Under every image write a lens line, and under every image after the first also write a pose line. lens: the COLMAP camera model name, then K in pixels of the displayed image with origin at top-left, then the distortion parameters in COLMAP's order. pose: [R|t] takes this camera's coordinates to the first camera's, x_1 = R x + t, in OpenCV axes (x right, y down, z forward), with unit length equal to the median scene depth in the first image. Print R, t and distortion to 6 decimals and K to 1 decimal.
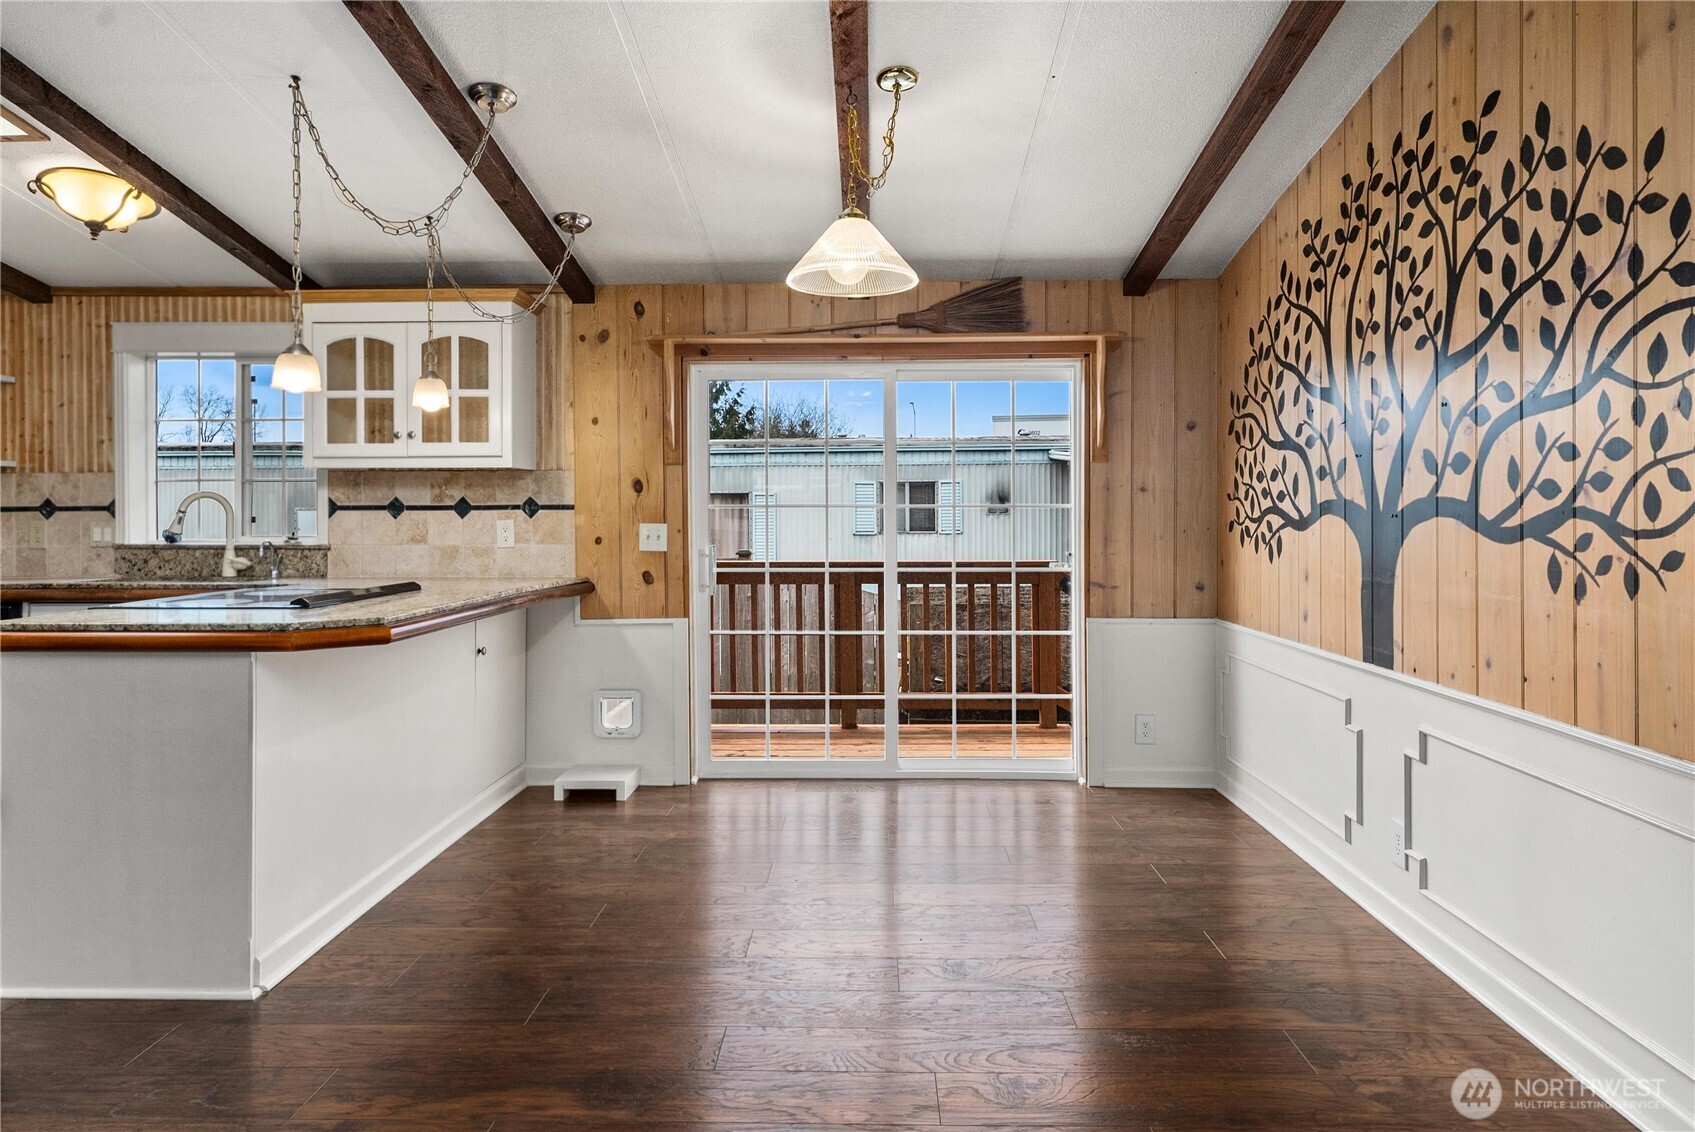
lens RADIAL K [[1068.3, 0, 845.3], [0, 1068.3, 515.9], [0, 0, 1]] dist [0.018925, -0.006582]
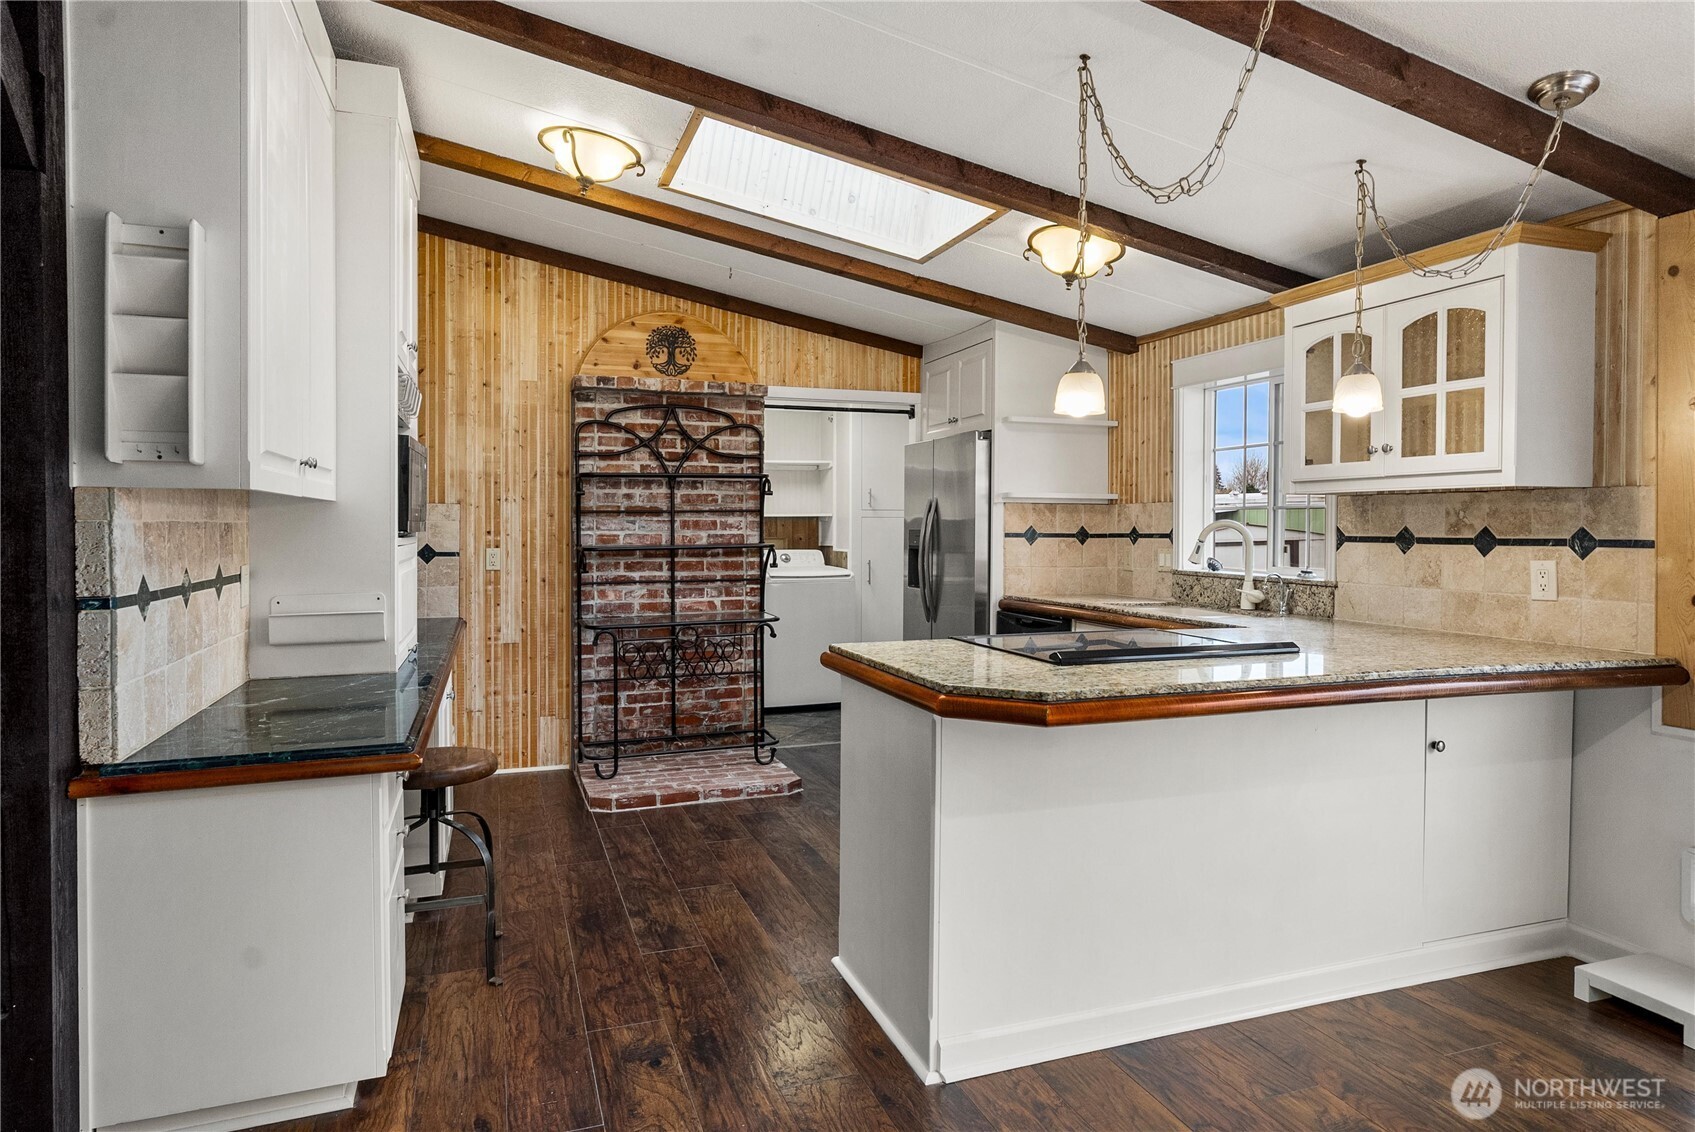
lens RADIAL K [[977.2, 0, 844.5], [0, 977.2, 552.7], [0, 0, 1]] dist [0.002095, -0.002860]
pose [[0.364197, 0.029242, -0.930863, 0.108570], [-0.005022, 0.999554, 0.029434, -0.018026], [0.931308, -0.006045, 0.364182, 0.354068]]
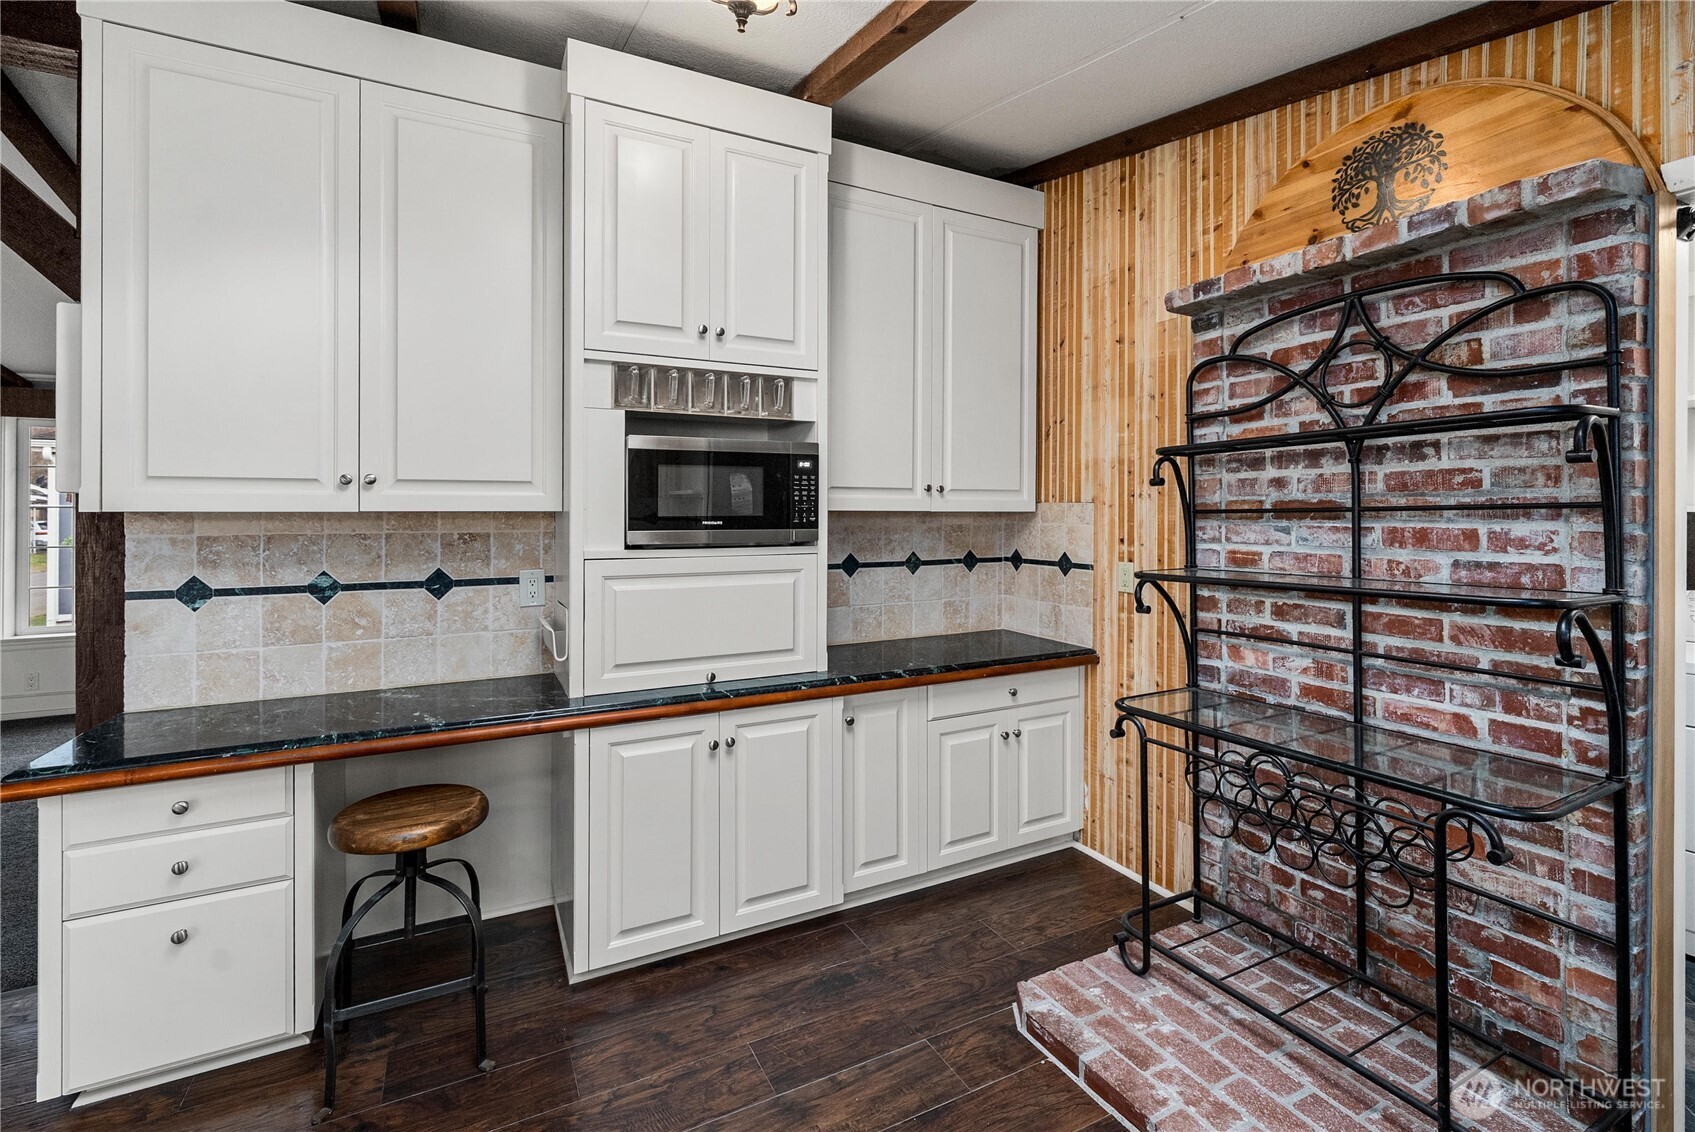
lens RADIAL K [[741.6, 0, 846.5], [0, 741.6, 518.4], [0, 0, 1]] dist [-0.002453, 0.000290]
pose [[-0.872061, 0.006360, -0.489356, -0.547540], [0.002333, 0.999958, 0.008837, -0.030613], [0.489392, 0.006565, -0.872039, 0.794980]]
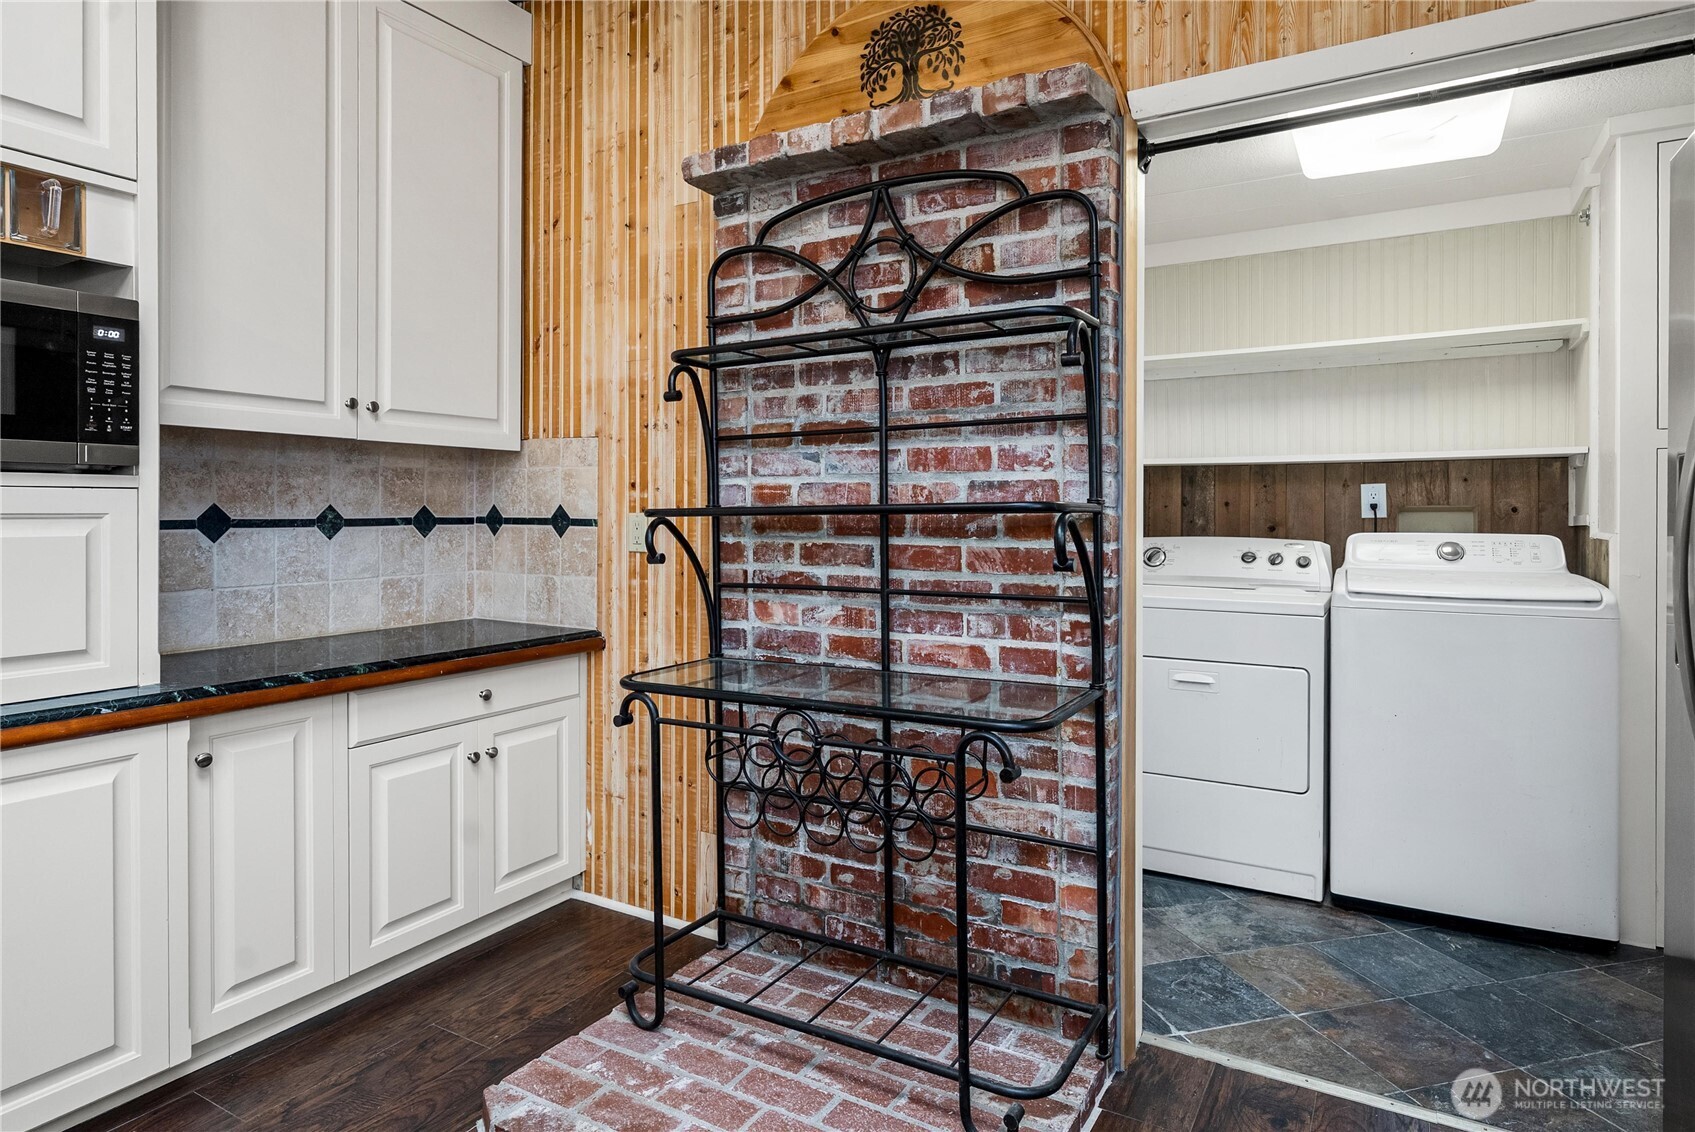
lens RADIAL K [[952.6, 0, 843.3], [0, 952.6, 521.2], [0, 0, 1]] dist [-0.000425, 0.001193]
pose [[-0.480413, 0.011116, -0.876972, -0.576827], [-0.001479, 0.999908, 0.013485, 0.007337], [0.877041, 0.007775, -0.480353, 0.781756]]
